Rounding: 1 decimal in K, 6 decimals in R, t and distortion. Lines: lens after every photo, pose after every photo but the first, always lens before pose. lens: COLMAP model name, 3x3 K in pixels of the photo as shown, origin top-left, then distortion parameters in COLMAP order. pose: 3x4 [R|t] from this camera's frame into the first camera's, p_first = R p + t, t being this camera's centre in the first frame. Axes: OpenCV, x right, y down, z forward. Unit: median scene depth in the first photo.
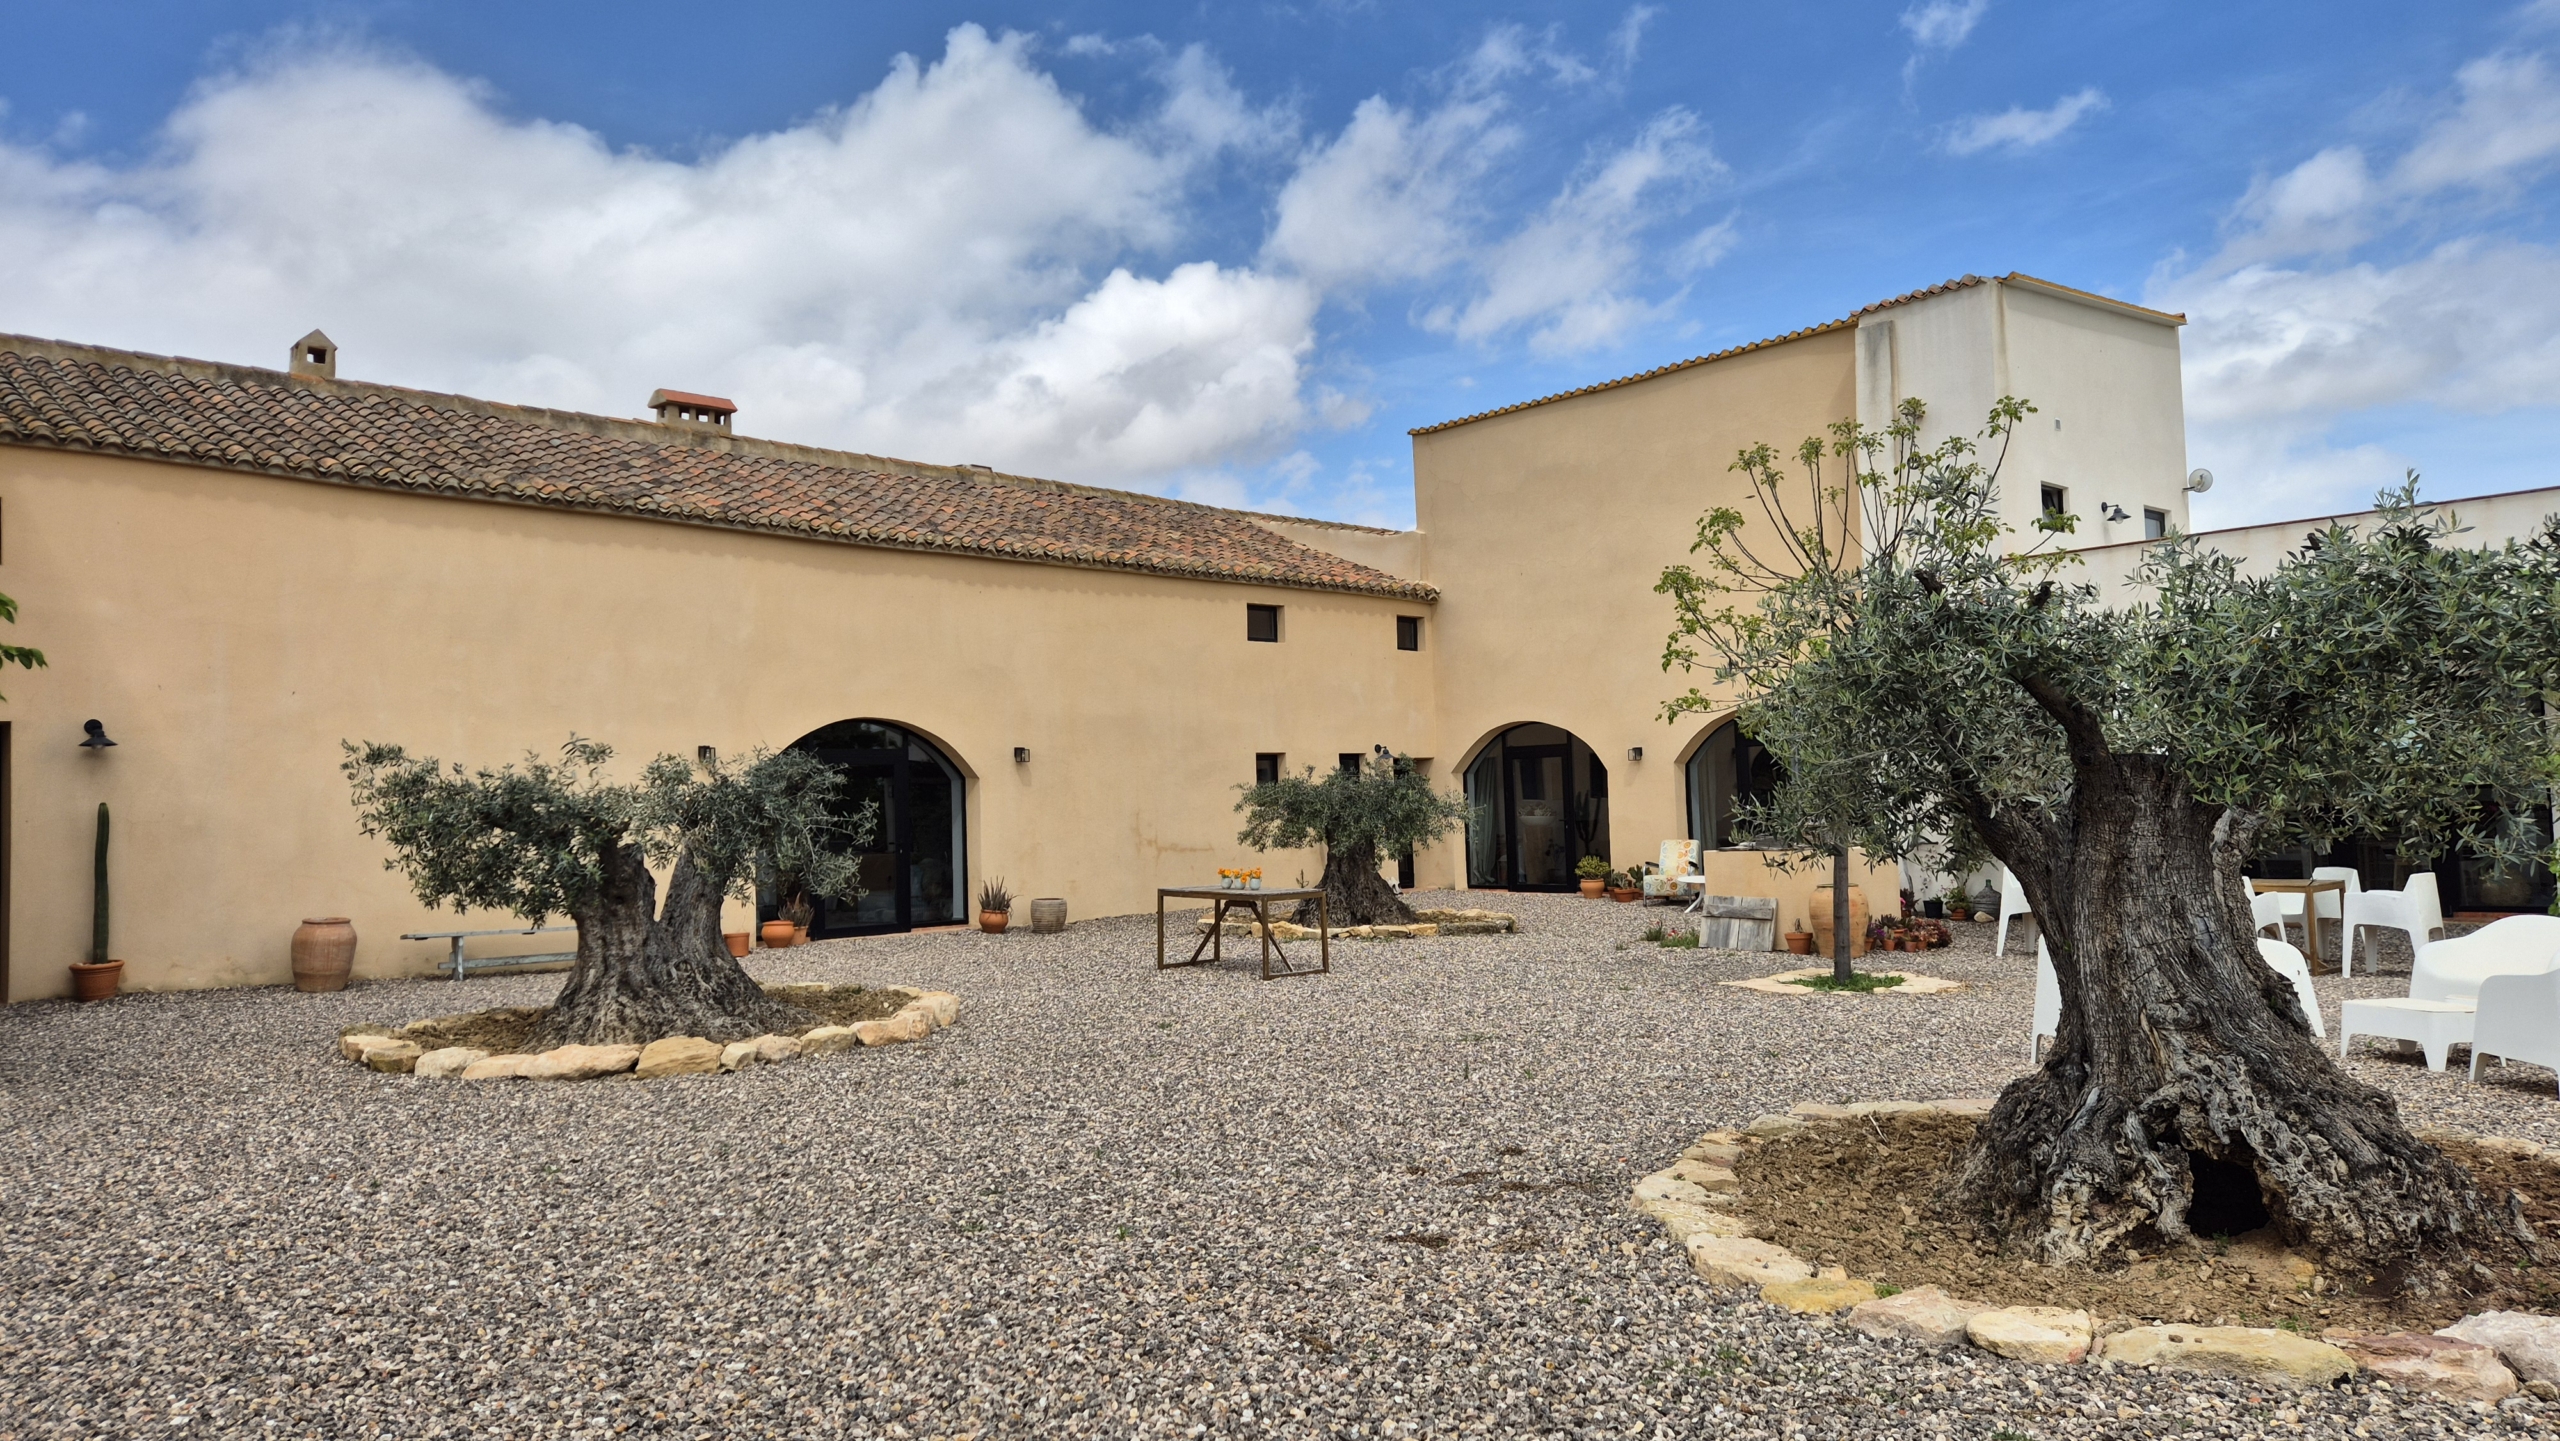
lens RADIAL K [[1714.1, 0, 1269.9], [0, 1714.1, 715.6], [0, 0, 1]] dist [0.070883, -0.055680]
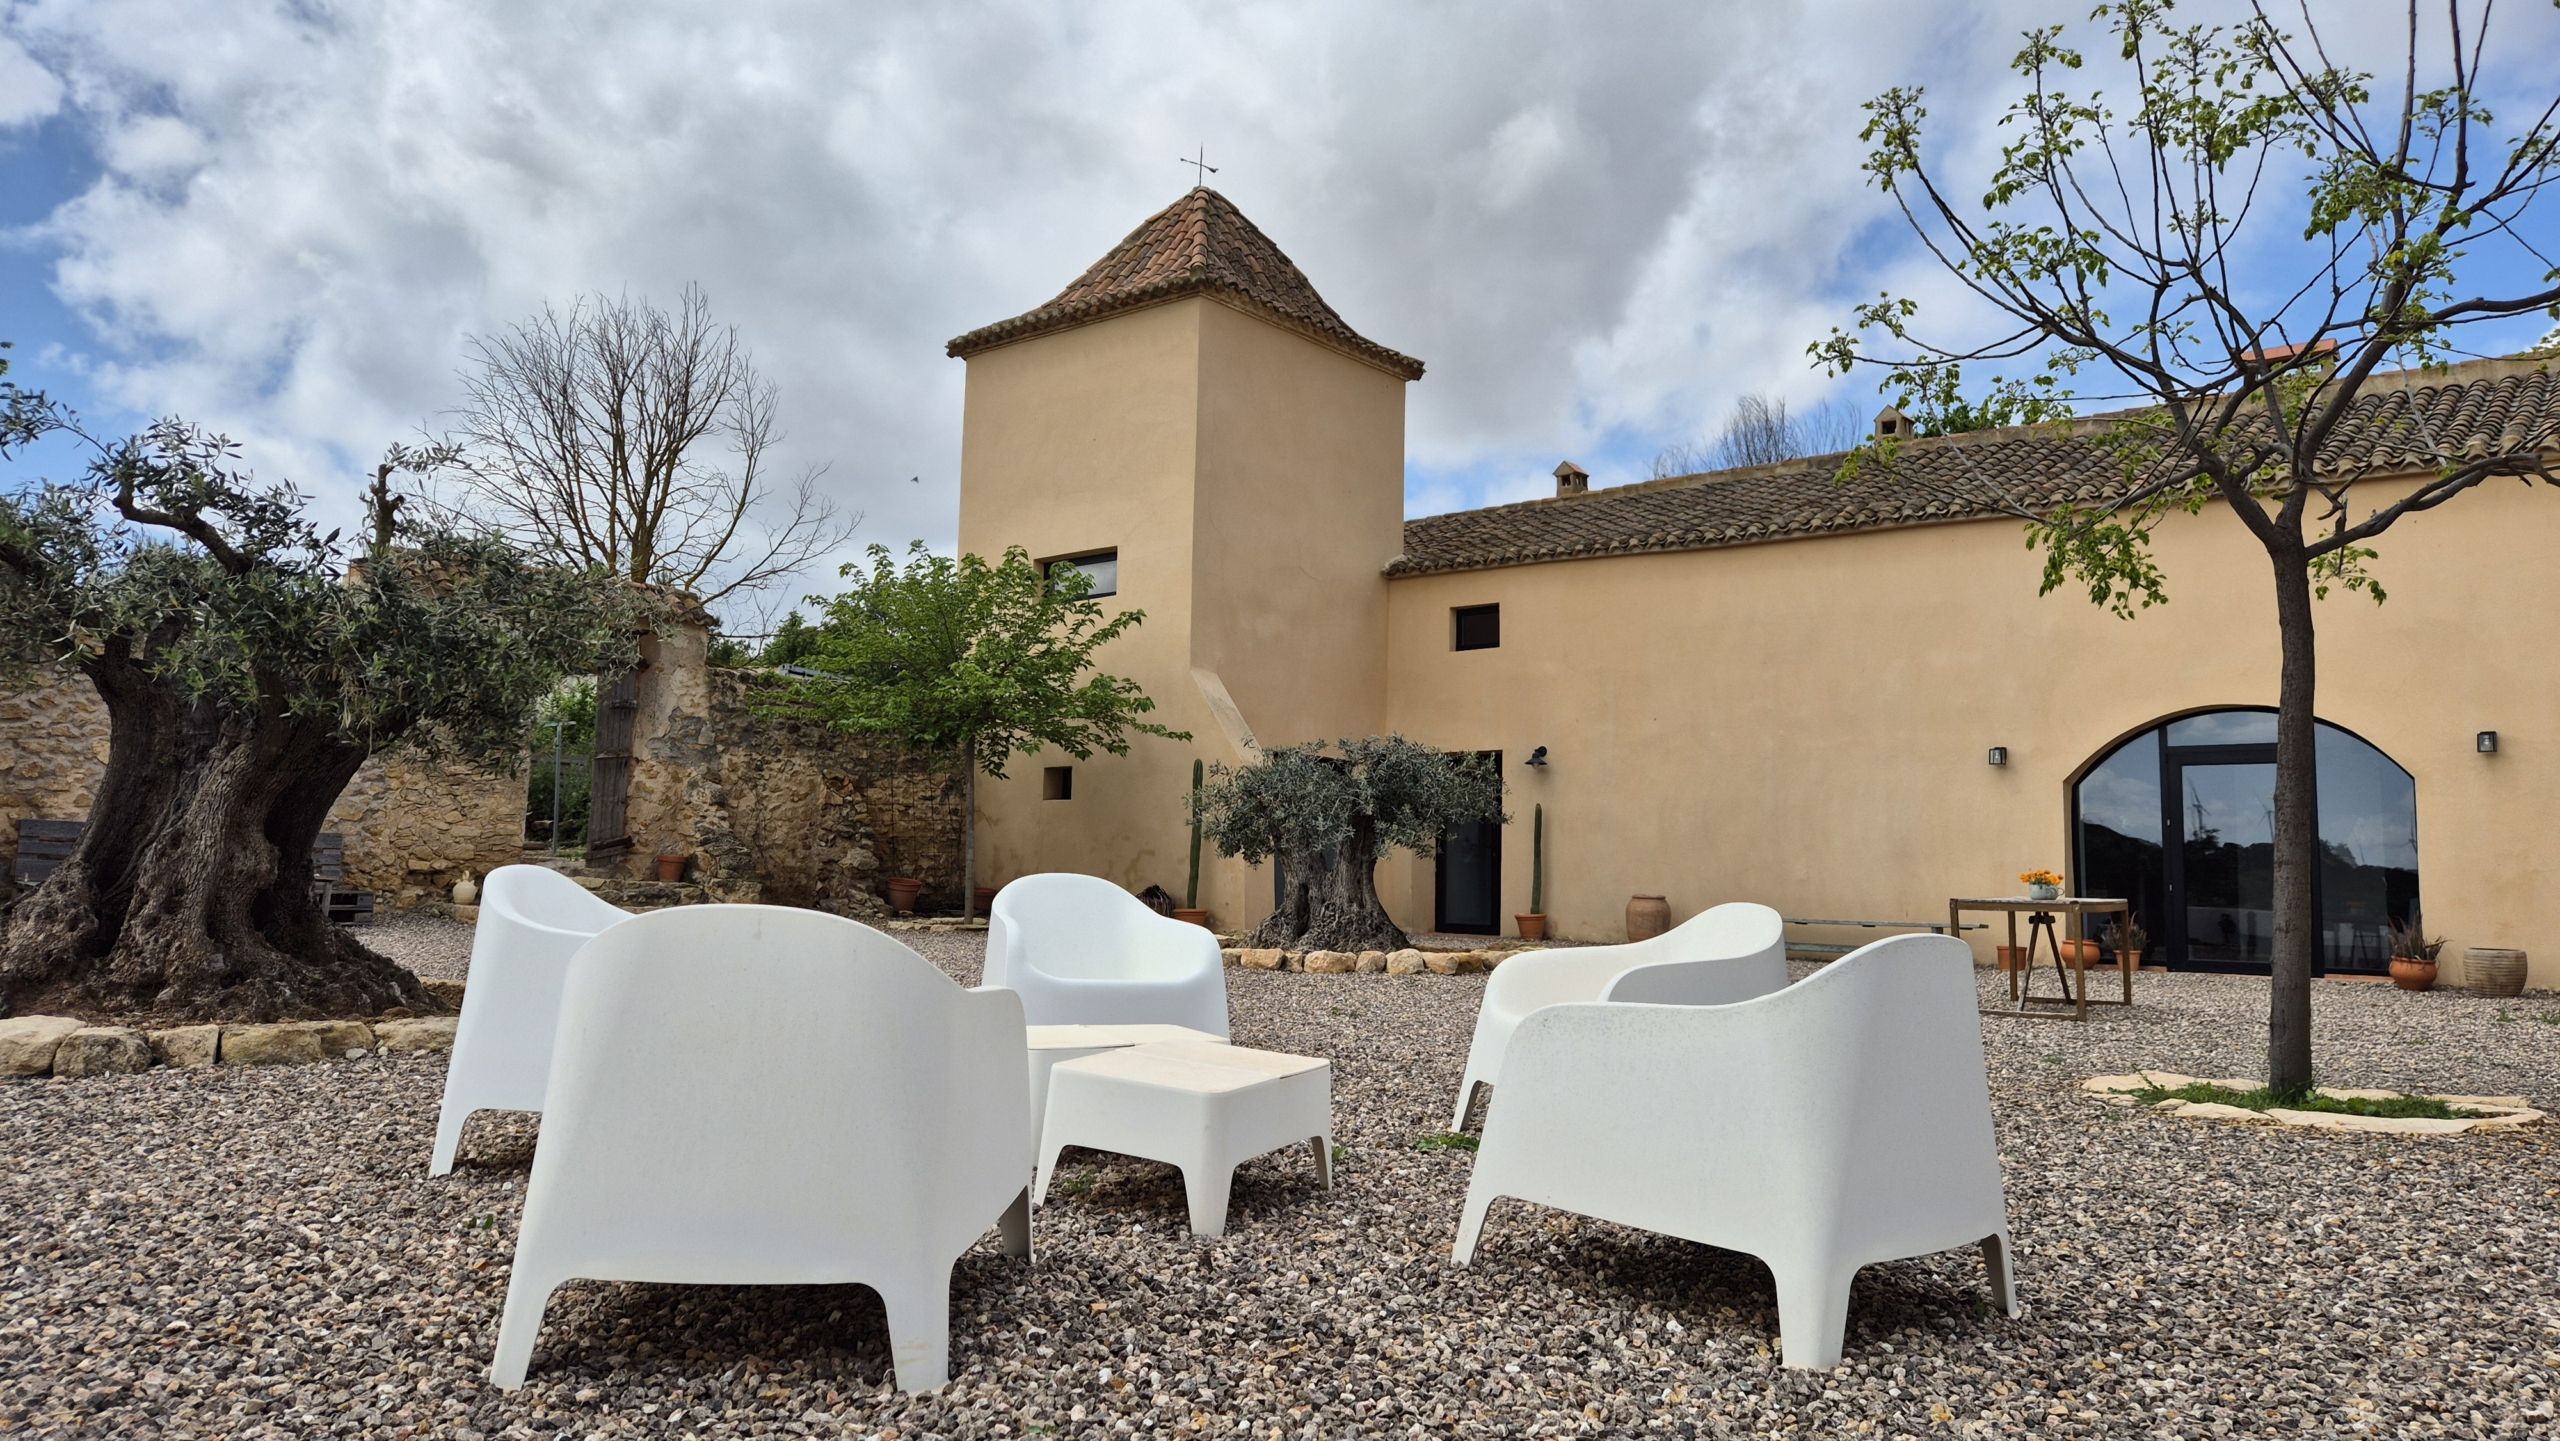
lens RADIAL K [[1714.1, 0, 1272.6], [0, 1714.1, 712.6], [0, 0, 1]] dist [0.070883, -0.055680]
pose [[0.139565, -0.068784, -0.987821, 0.628963], [0.030455, 0.997411, -0.065149, 0.054102], [0.989745, -0.020992, 0.141298, 0.527189]]
